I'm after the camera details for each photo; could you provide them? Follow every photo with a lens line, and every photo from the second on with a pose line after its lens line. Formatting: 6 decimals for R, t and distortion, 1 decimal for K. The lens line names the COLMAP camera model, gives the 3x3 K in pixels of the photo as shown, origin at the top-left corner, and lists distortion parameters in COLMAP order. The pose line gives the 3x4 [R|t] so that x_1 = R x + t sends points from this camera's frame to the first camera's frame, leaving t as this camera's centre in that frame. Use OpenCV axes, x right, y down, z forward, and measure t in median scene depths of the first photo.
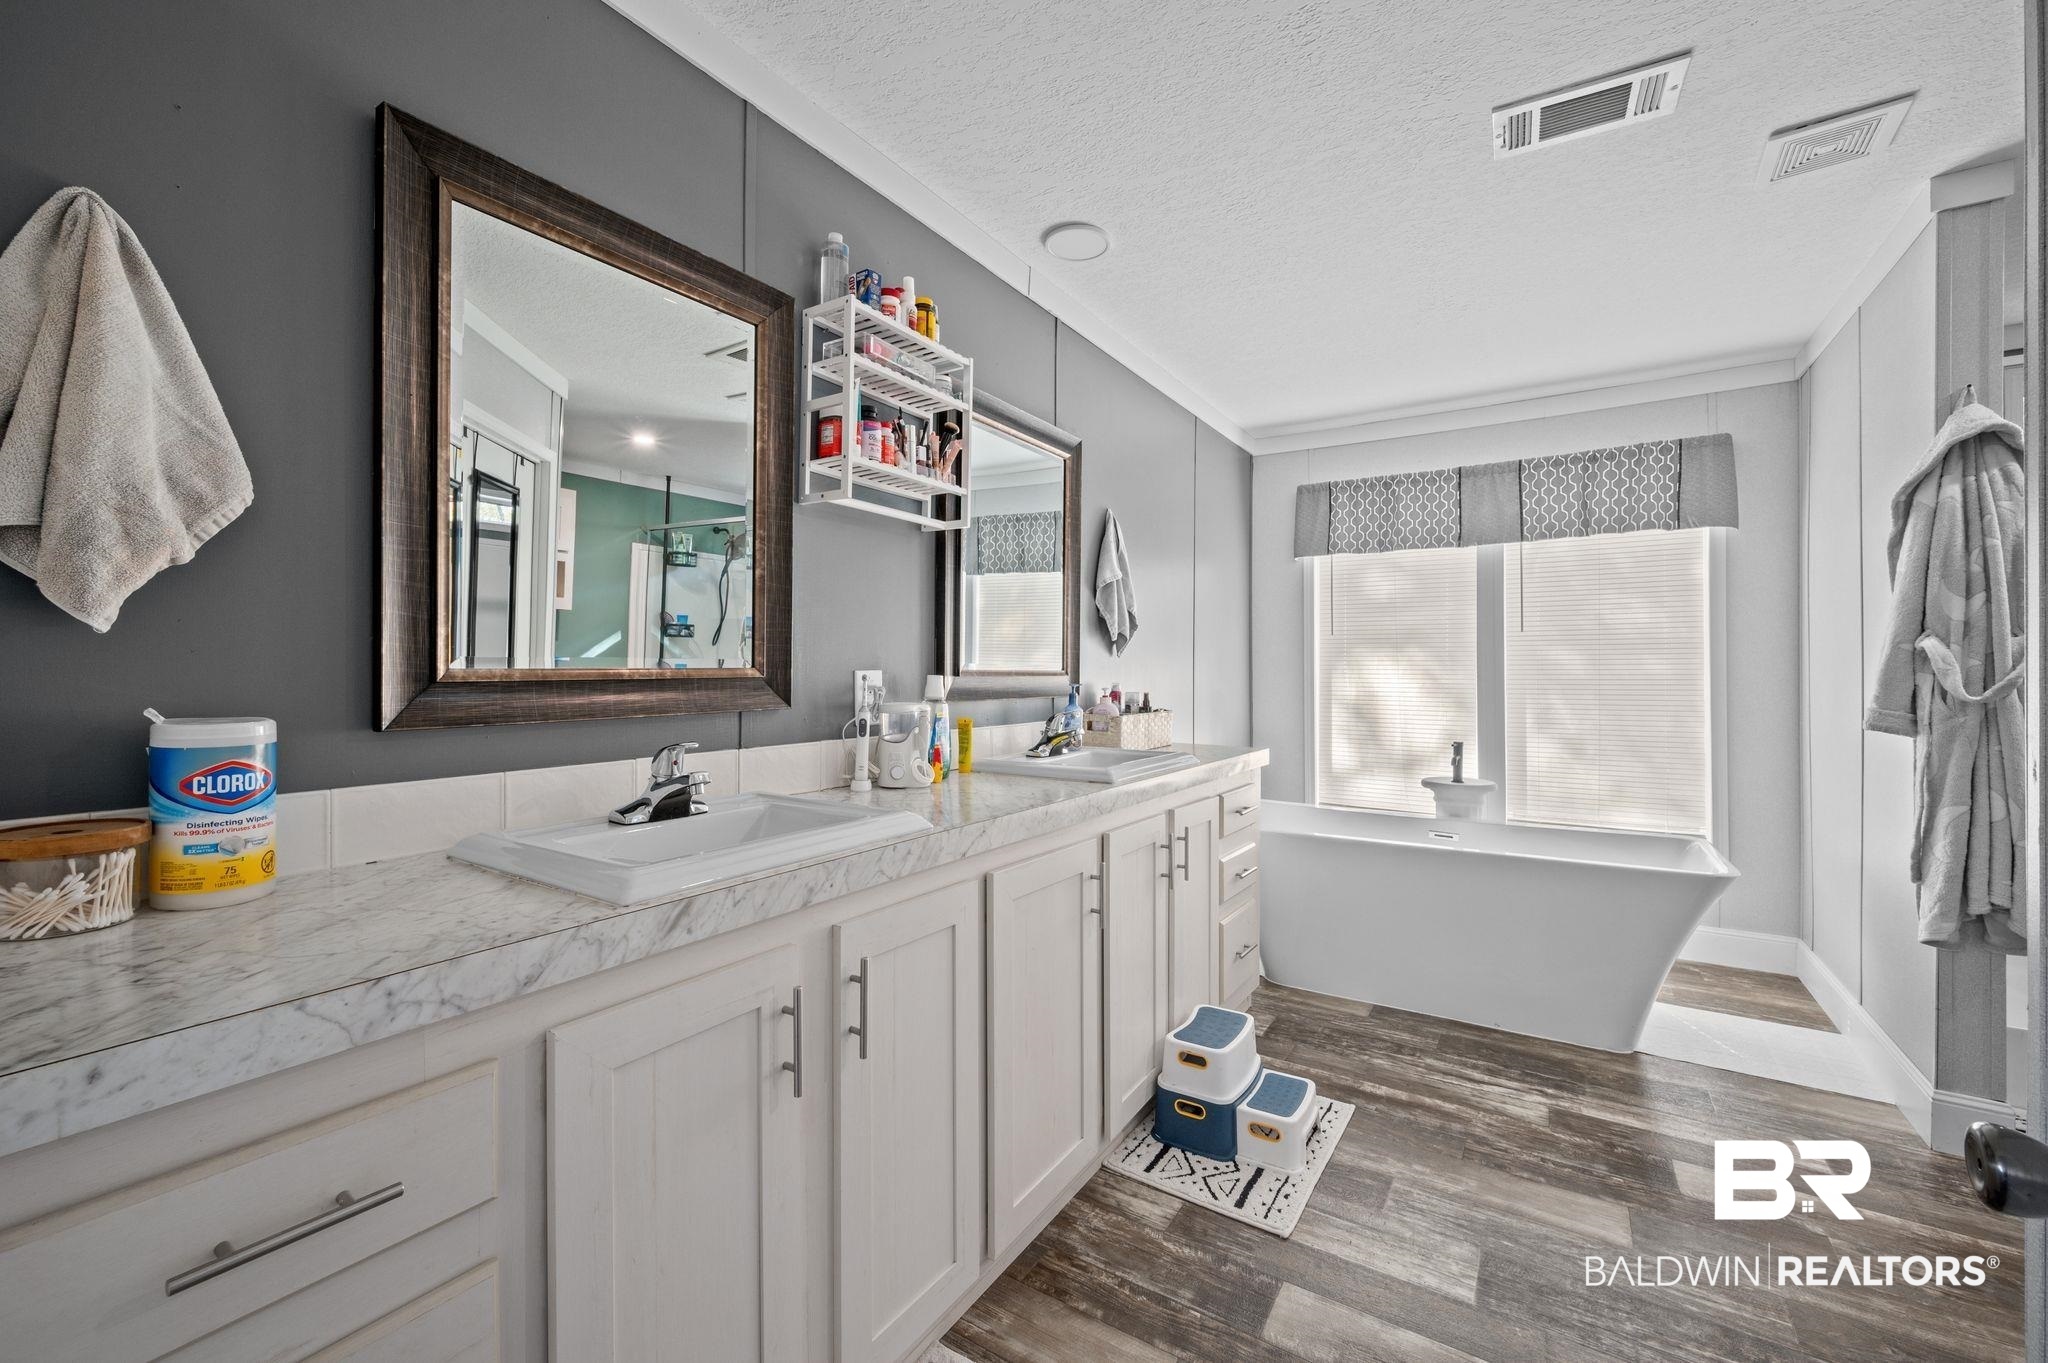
lens RADIAL K [[815.9, 0, 1030.6], [0, 815.9, 673.4], [0, 0, 1]] dist [-0.001147, -0.000730]
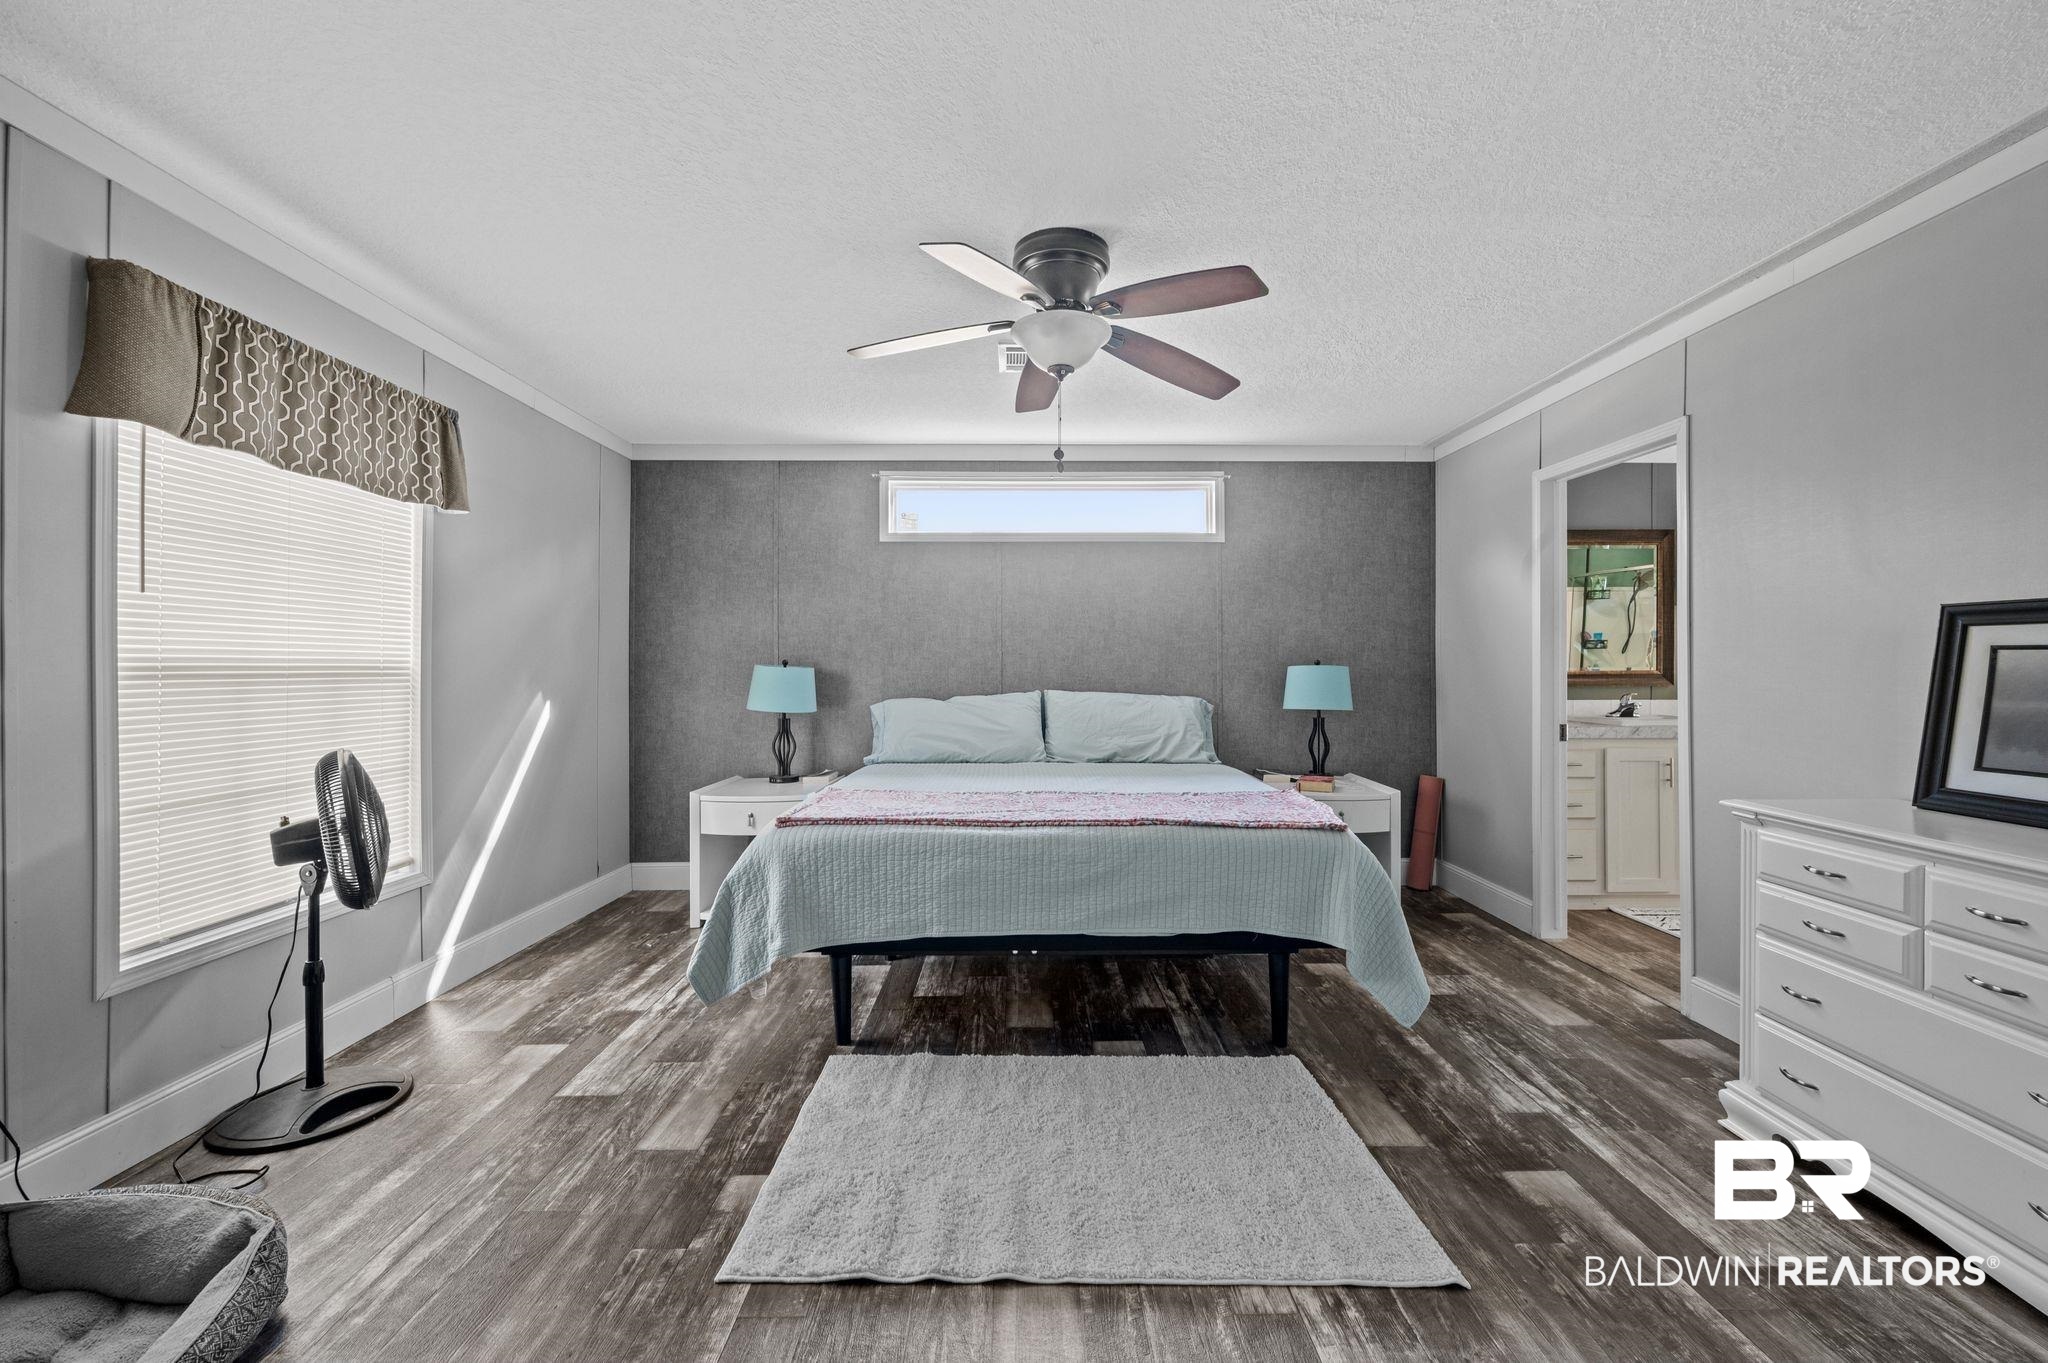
lens RADIAL K [[815.9, 0, 1023.8], [0, 815.9, 673.3], [0, 0, 1]] dist [-0.001147, -0.000730]
pose [[0.549403, 0.001865, -0.835556, 0.213603], [-0.004503, 0.999990, -0.000728, 0.003983], [0.835546, 0.004162, 0.549405, -0.625636]]
